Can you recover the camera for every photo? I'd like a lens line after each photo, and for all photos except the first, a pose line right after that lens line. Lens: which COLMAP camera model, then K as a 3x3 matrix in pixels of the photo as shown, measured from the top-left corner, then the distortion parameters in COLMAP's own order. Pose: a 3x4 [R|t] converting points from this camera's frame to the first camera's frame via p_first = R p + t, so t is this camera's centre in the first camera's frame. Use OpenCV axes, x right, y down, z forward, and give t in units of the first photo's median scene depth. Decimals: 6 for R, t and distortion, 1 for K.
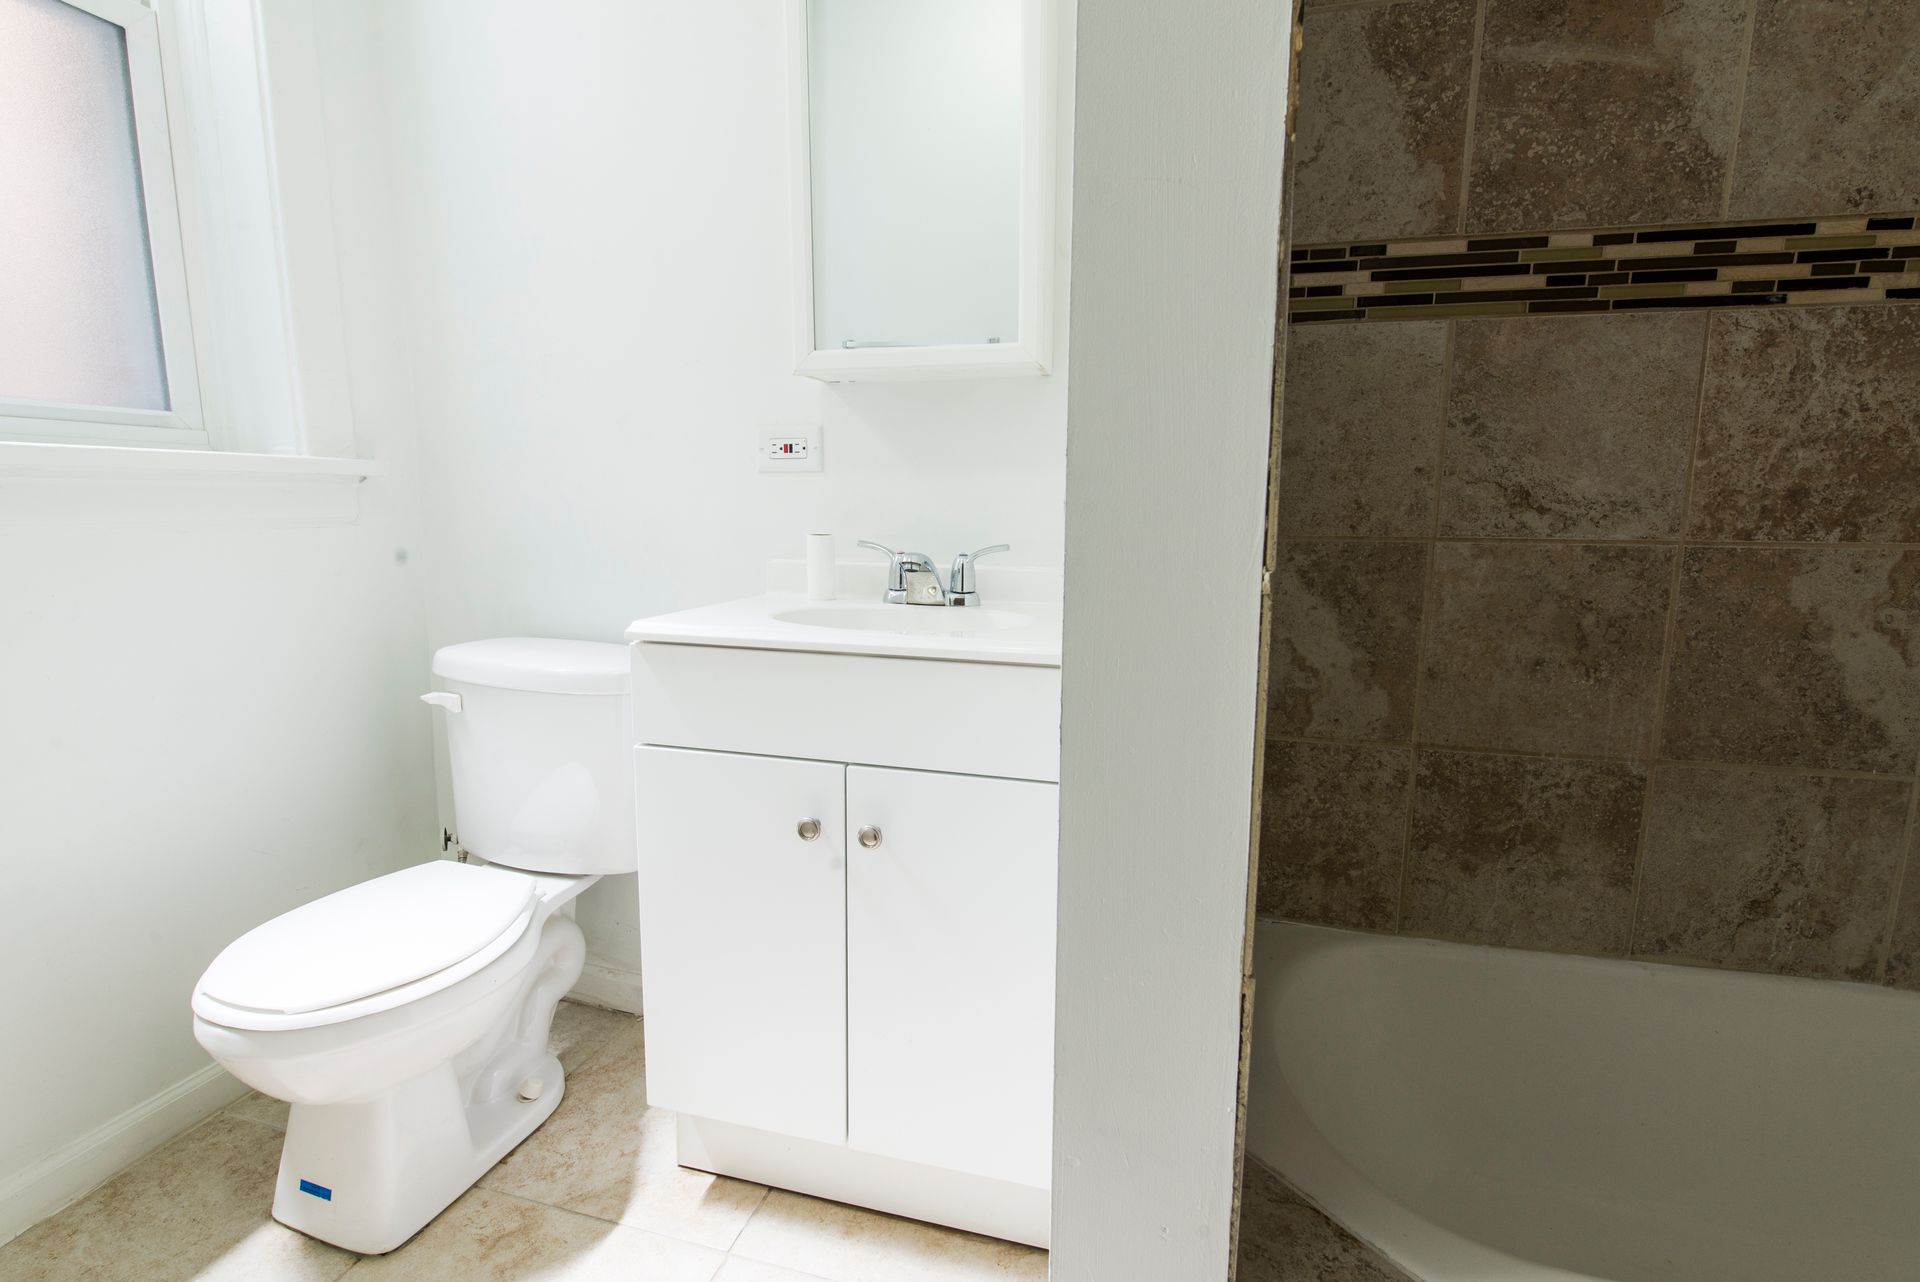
lens RADIAL K [[923.7, 0, 967.4], [0, 923.7, 647.4], [0, 0, 1]] dist [0.010013, -0.005258]
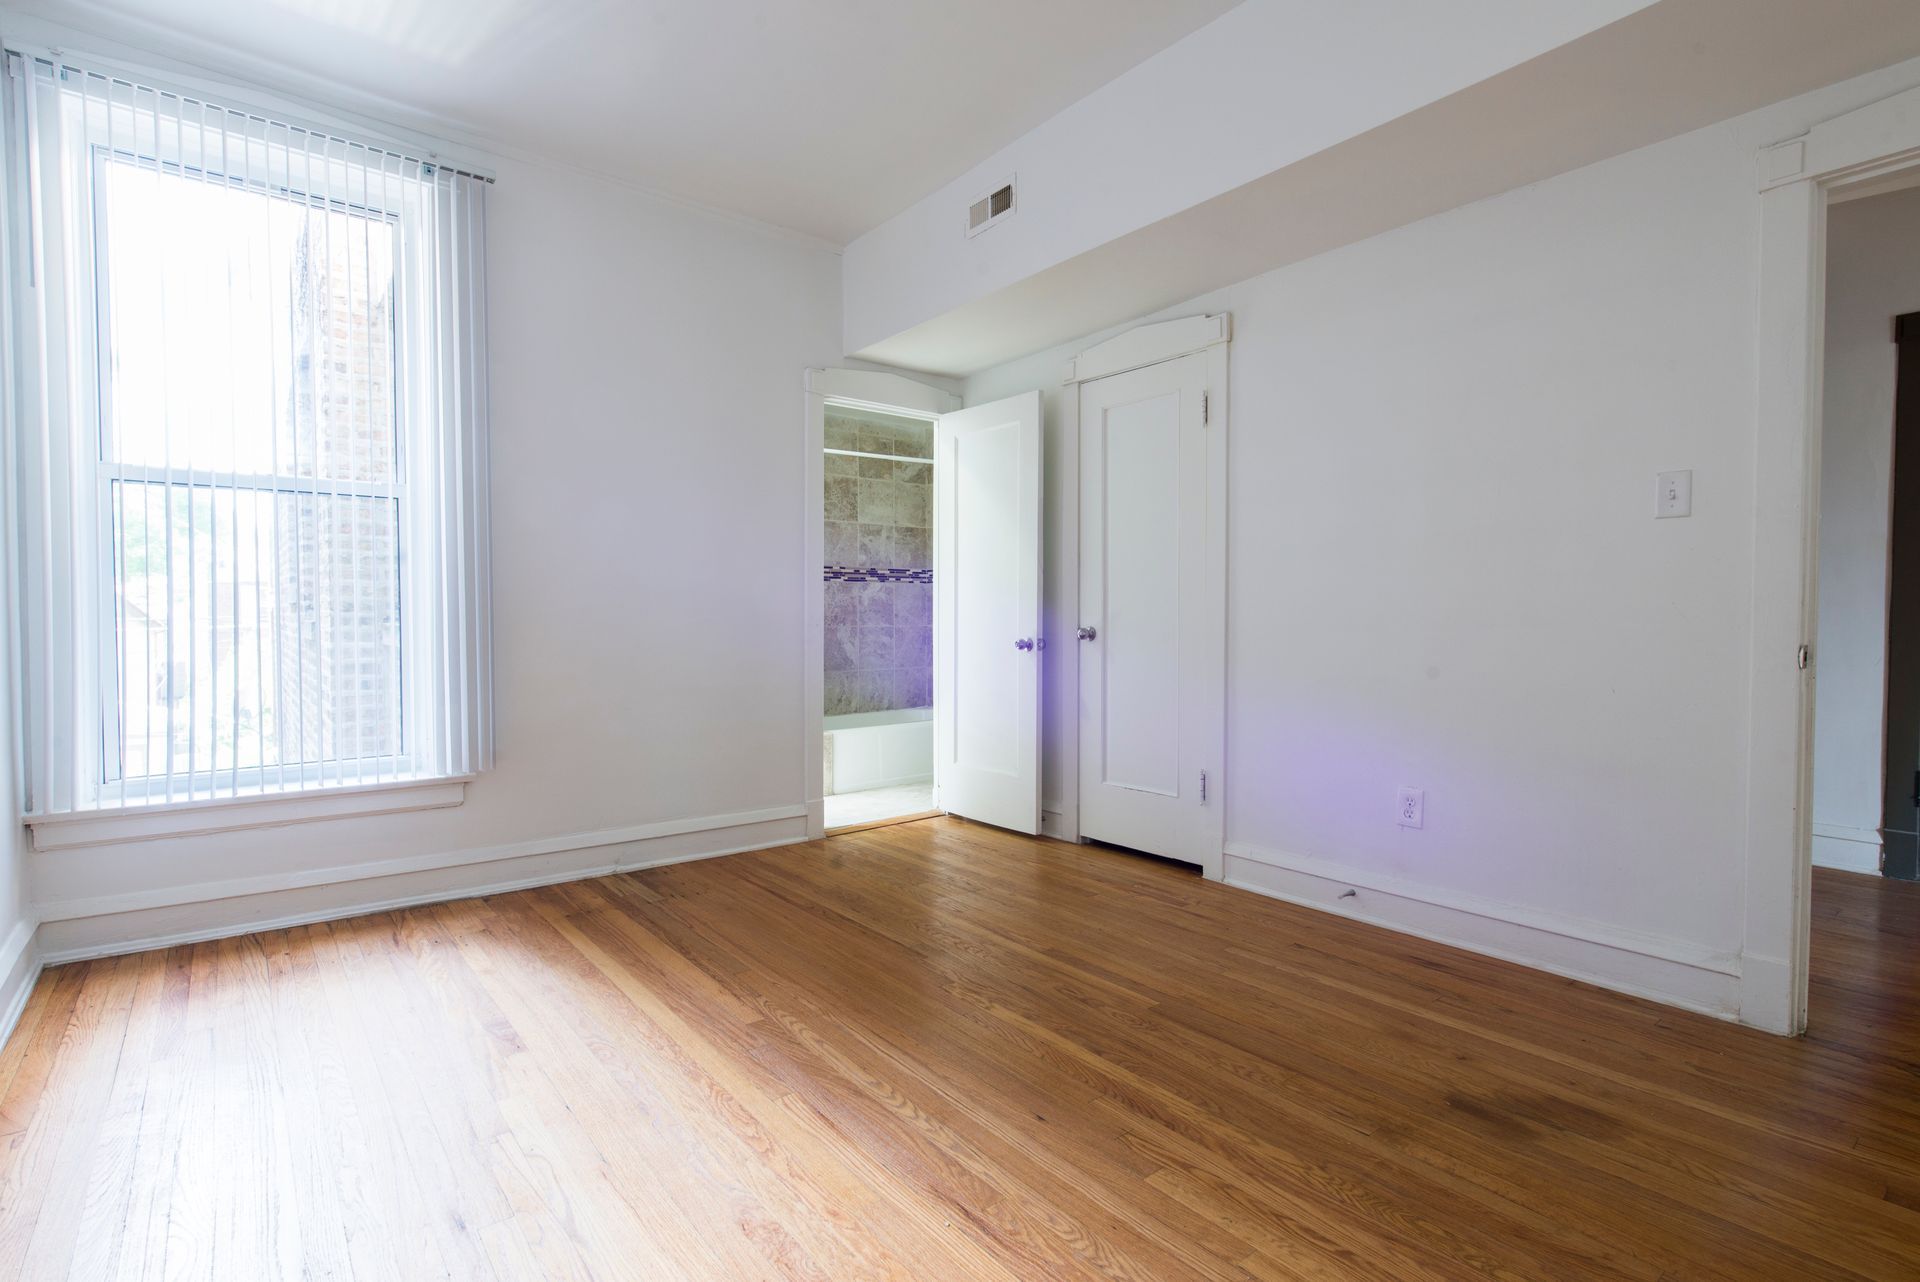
lens RADIAL K [[923.7, 0, 956.7], [0, 923.7, 639.1], [0, 0, 1]] dist [0.010013, -0.005258]
pose [[0.580209, -0.028818, 0.813958, -2.802035], [0.134892, 0.988972, -0.061140, 0.350715], [-0.803220, 0.145270, 0.577698, -2.404214]]
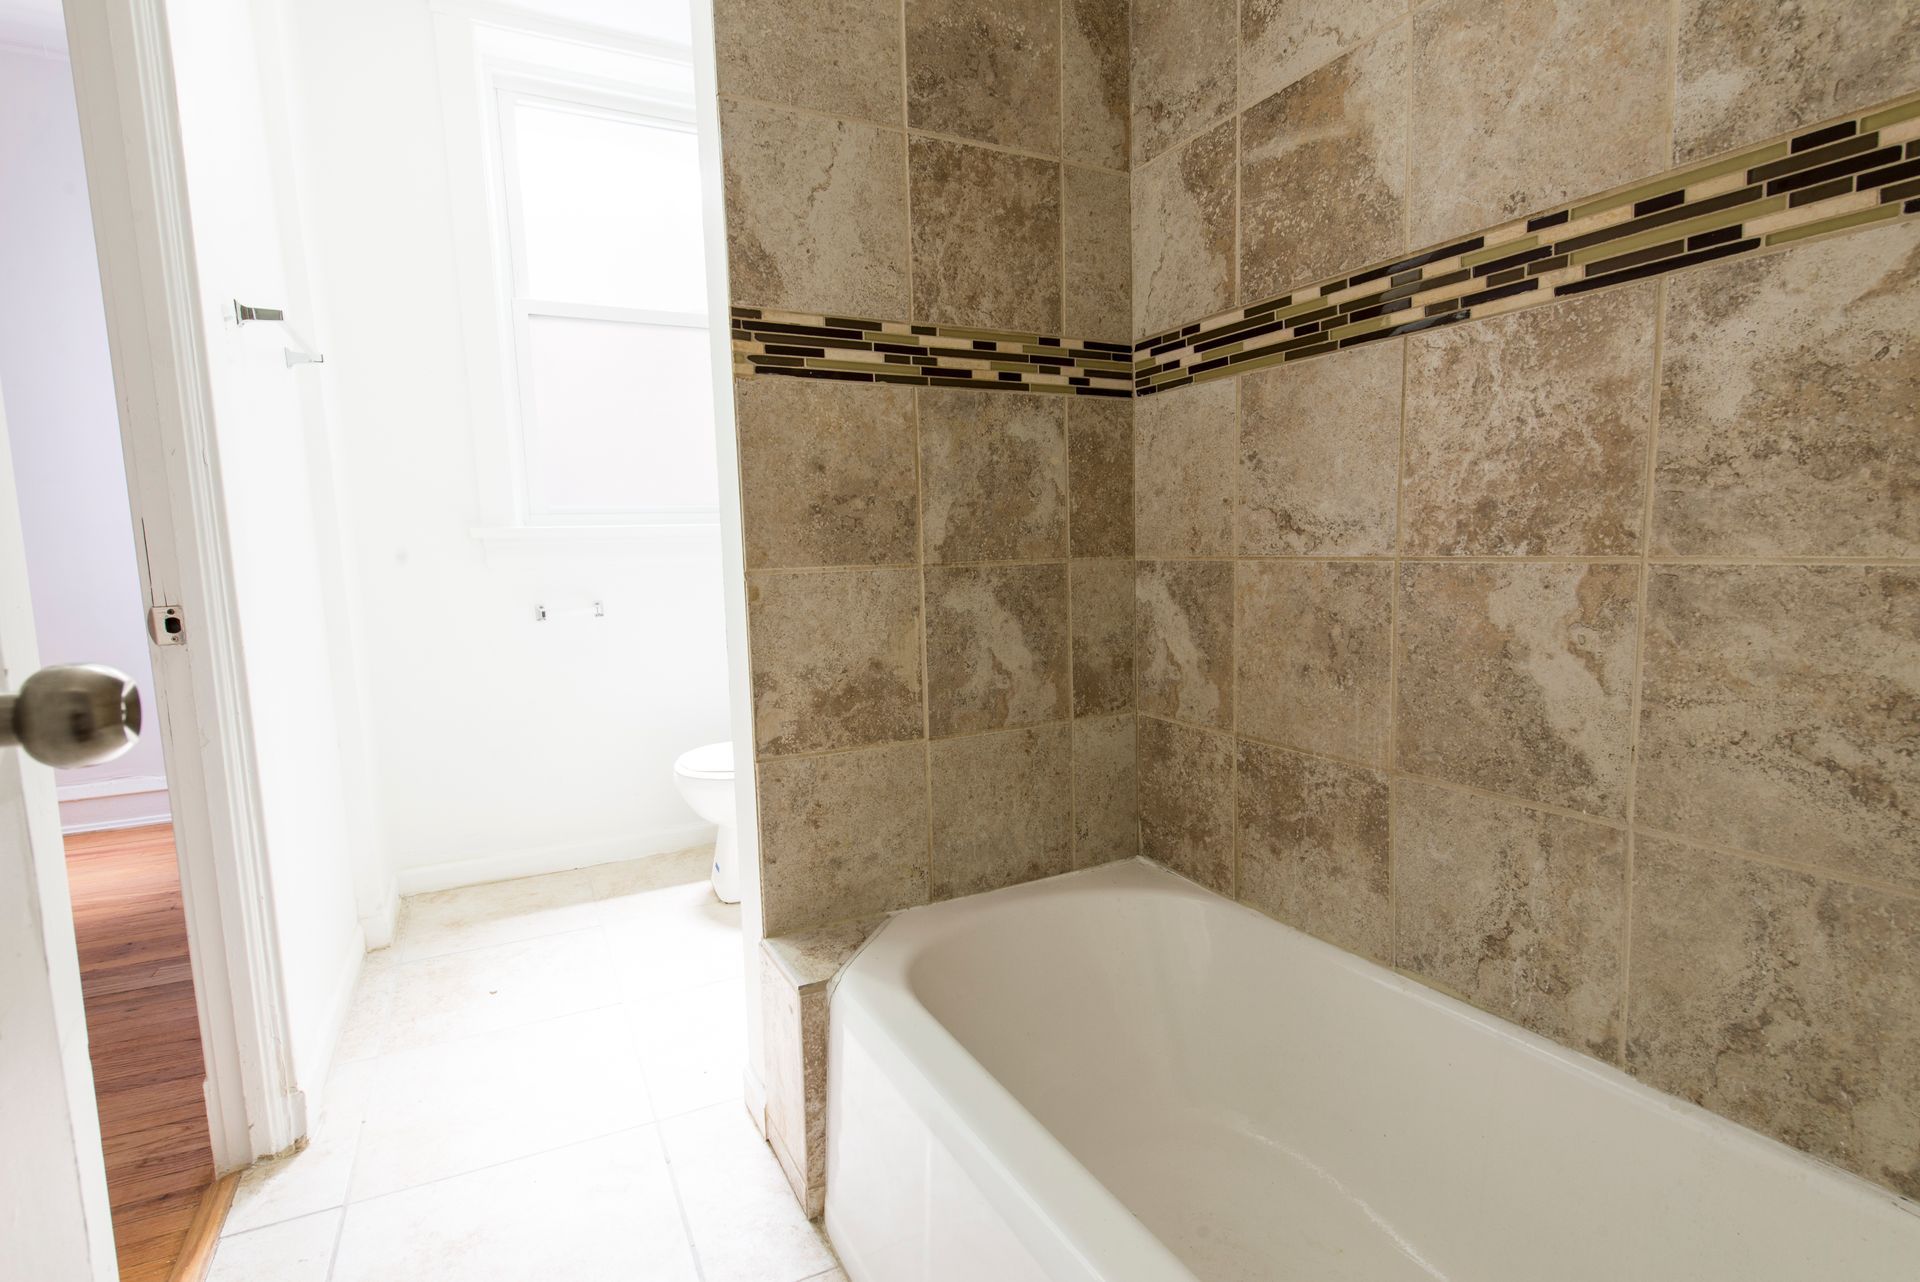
lens RADIAL K [[923.7, 0, 960.7], [0, 923.7, 650.6], [0, 0, 1]] dist [0.010013, -0.005258]
pose [[0.670071, 0.063462, -0.739579, 1.204414], [-0.088093, 0.996096, 0.005659, 0.026689], [0.737051, 0.061359, 0.673046, -0.050714]]
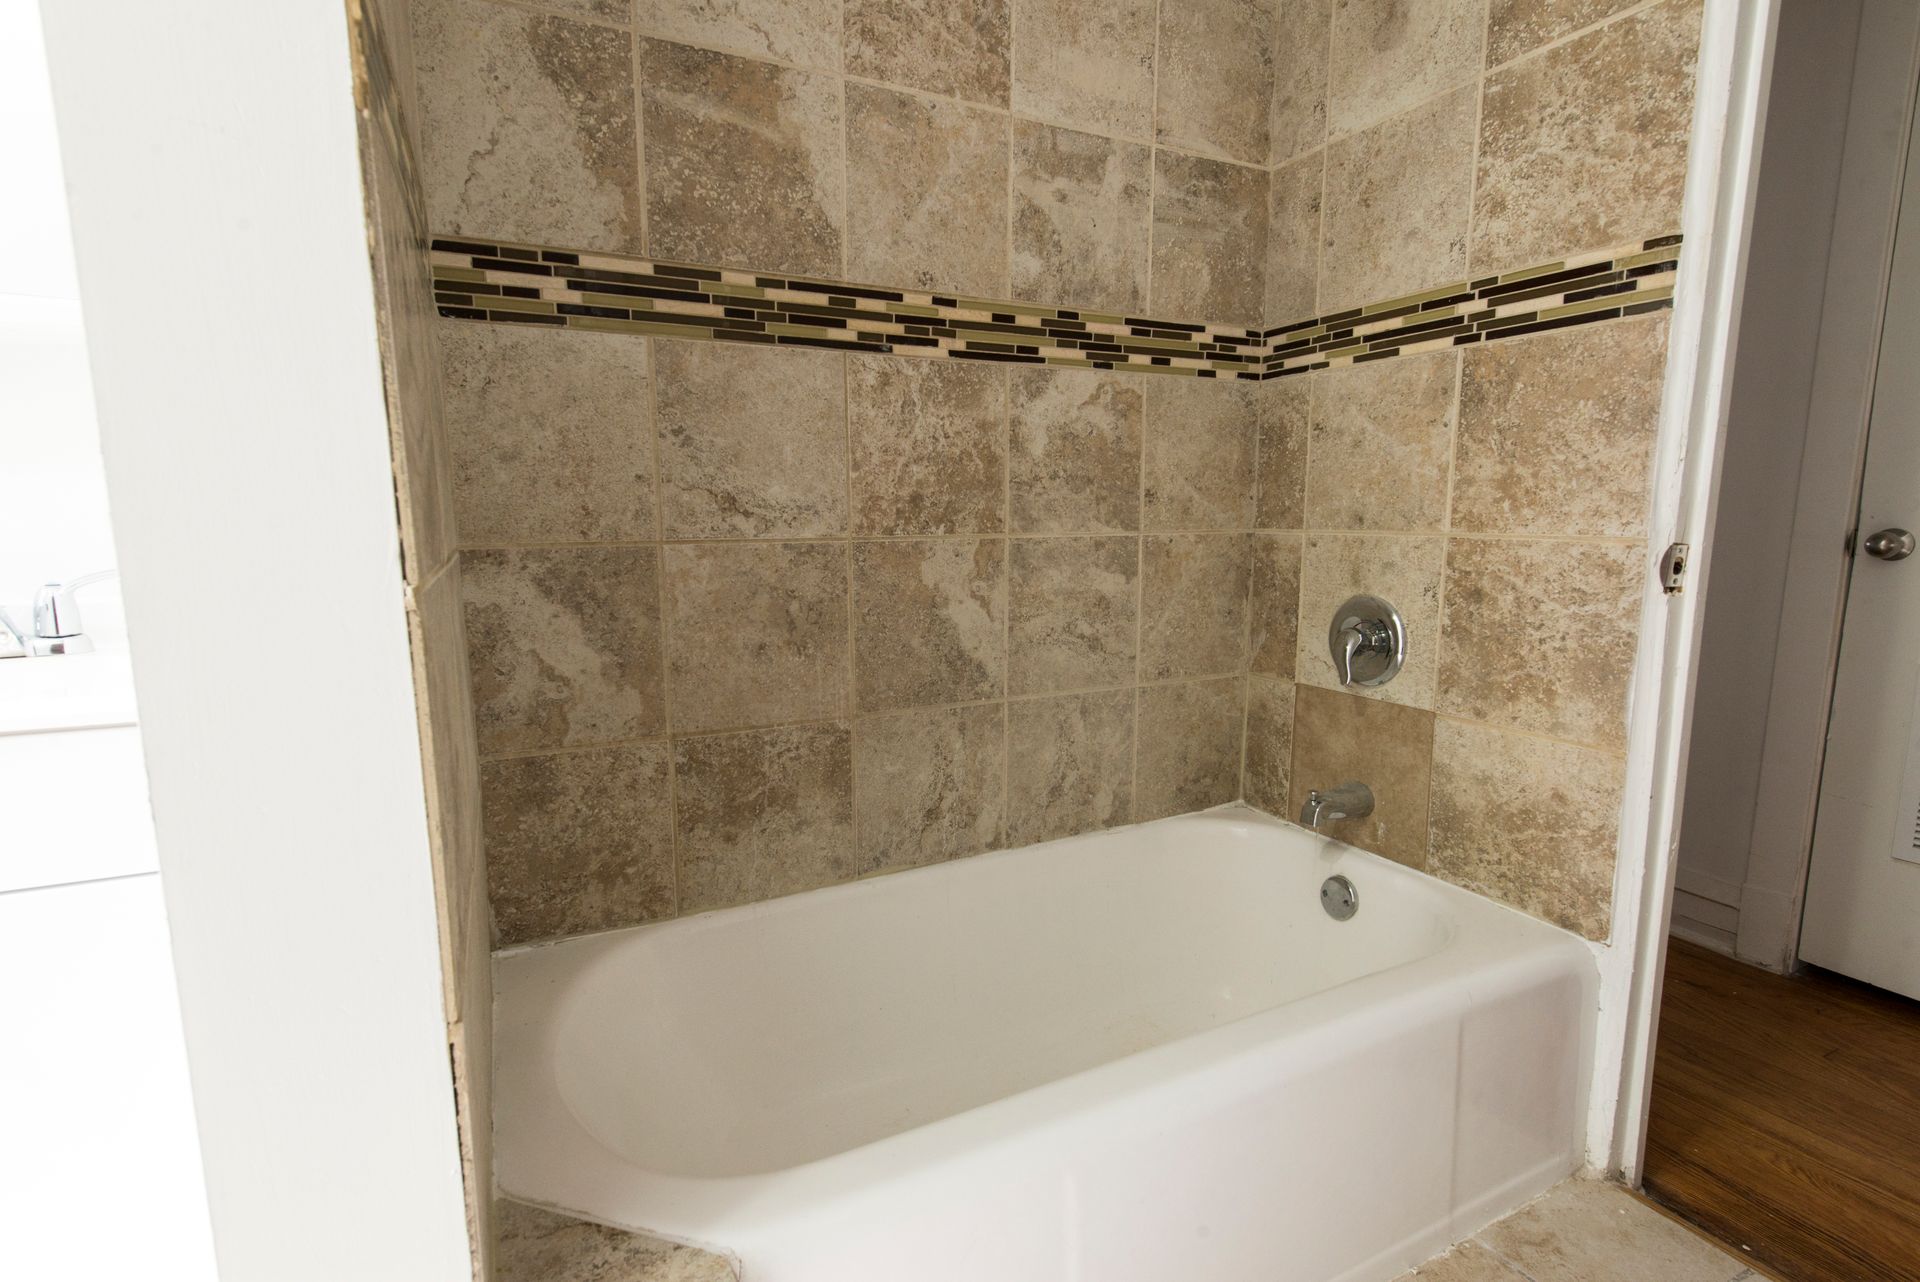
lens RADIAL K [[923.7, 0, 954.6], [0, 923.7, 648.7], [0, 0, 1]] dist [0.010013, -0.005258]
pose [[0.750185, -0.109517, 0.652095, 0.053037], [0.112027, 0.992983, 0.037888, 0.002251], [-0.651668, 0.044629, 0.757190, -0.019632]]
